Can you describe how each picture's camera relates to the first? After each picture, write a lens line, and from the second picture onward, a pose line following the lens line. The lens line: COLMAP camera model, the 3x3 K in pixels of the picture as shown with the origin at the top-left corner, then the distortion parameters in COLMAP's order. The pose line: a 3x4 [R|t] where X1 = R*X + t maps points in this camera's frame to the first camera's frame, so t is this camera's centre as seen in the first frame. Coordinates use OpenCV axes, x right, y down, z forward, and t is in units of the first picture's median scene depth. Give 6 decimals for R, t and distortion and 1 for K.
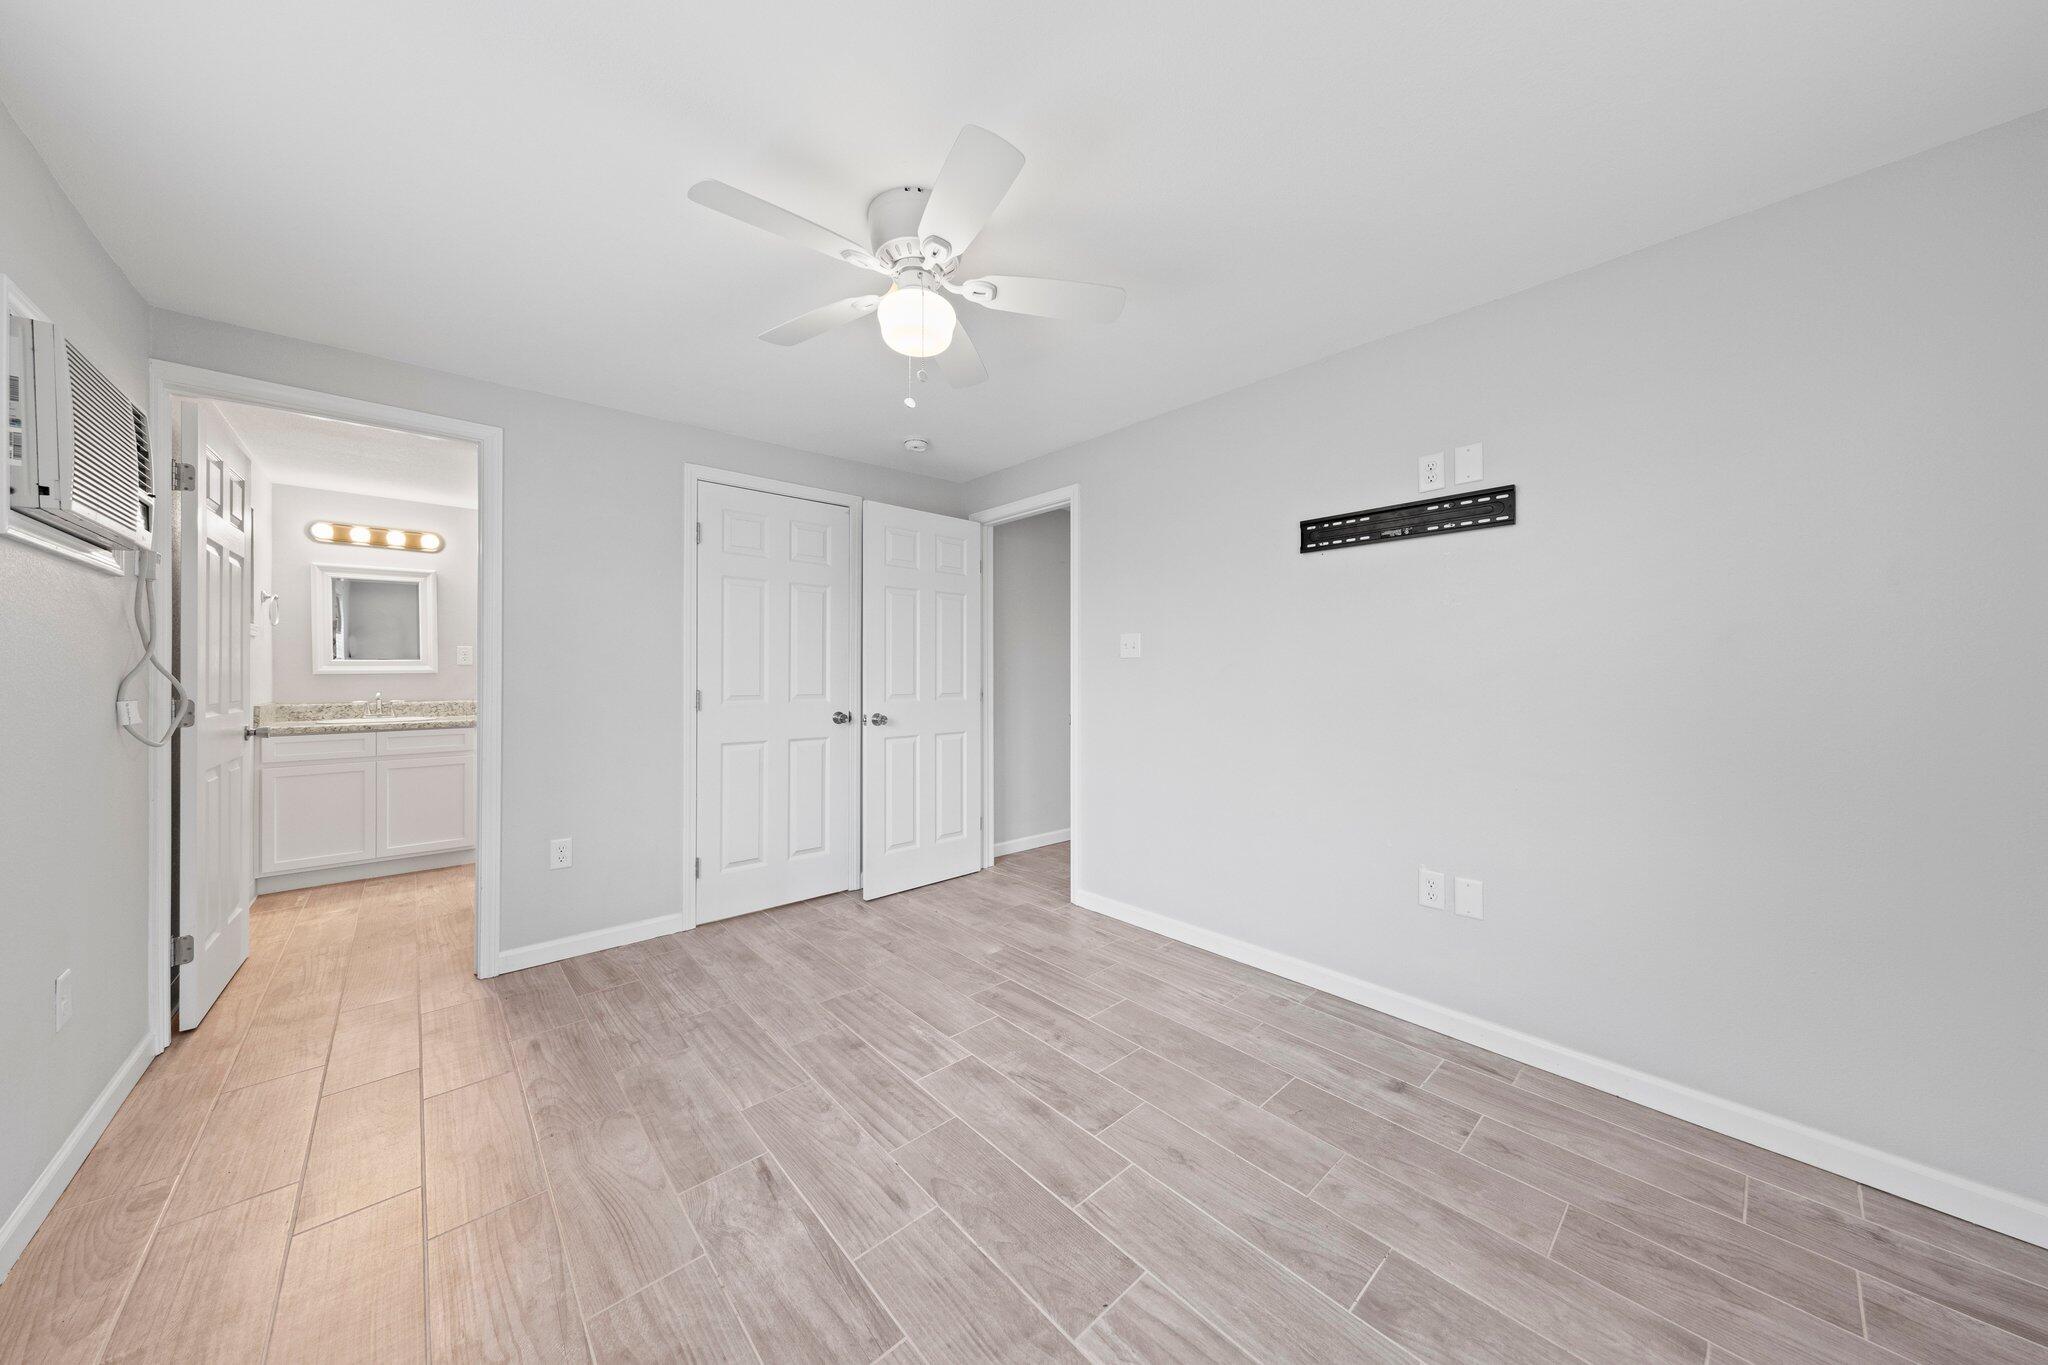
lens RADIAL K [[688.2, 0, 1023.1], [0, 688.2, 678.3], [0, 0, 1]] dist [0.002282, -0.000069]
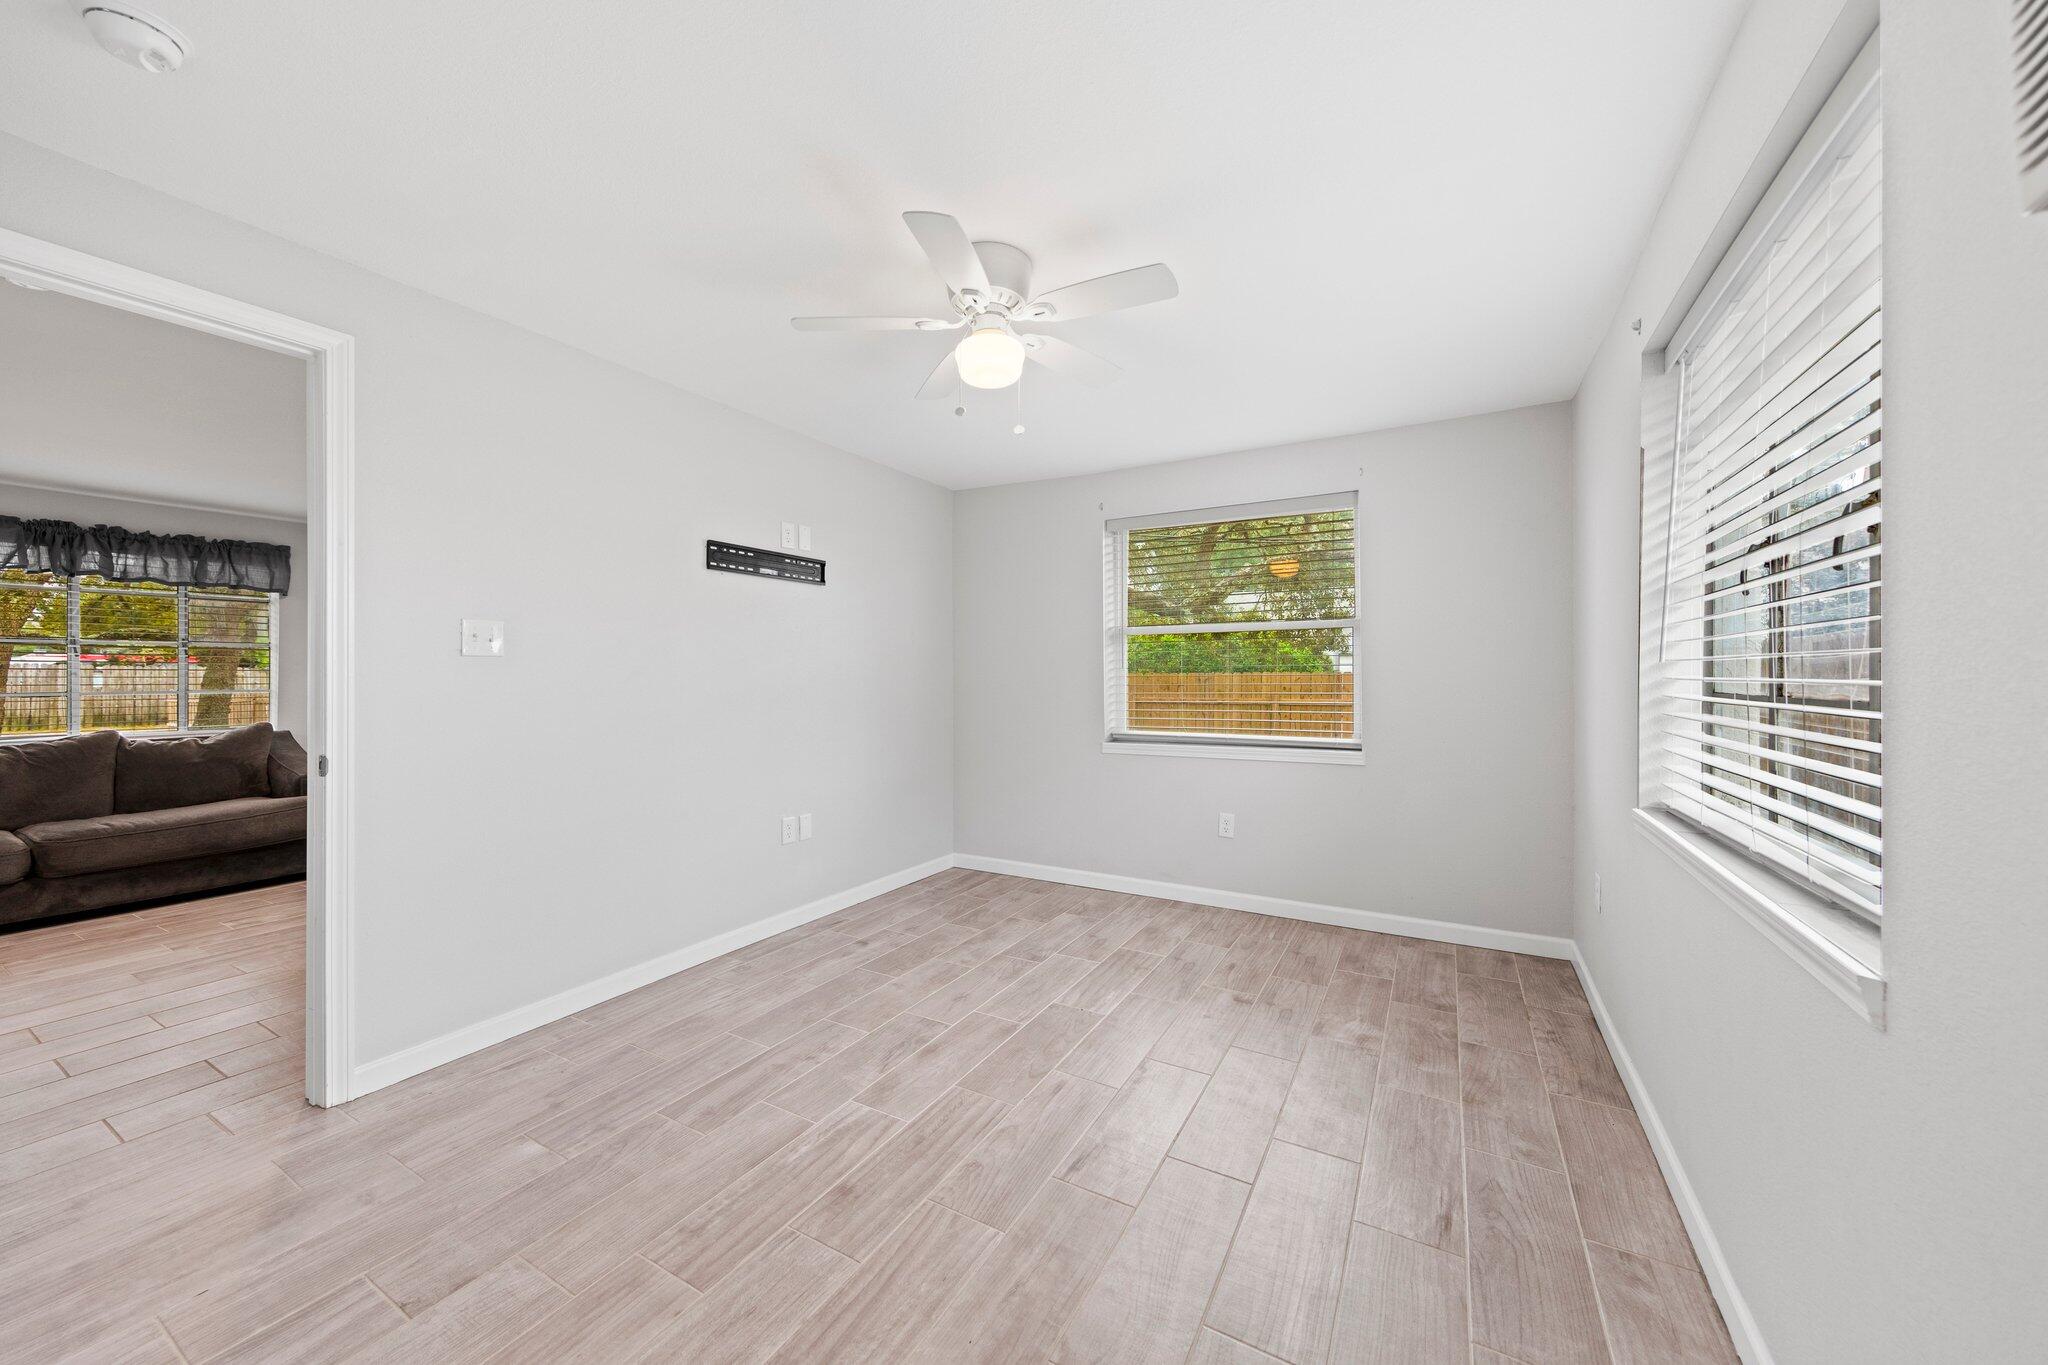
lens RADIAL K [[710.1, 0, 1019.7], [0, 710.1, 687.1], [0, 0, 1]] dist [0.000320, -0.000394]
pose [[-0.302658, -0.014715, 0.952986, -1.065944], [0.010823, 0.999763, 0.018874, -0.021479], [-0.953038, 0.016027, -0.302427, 1.090108]]
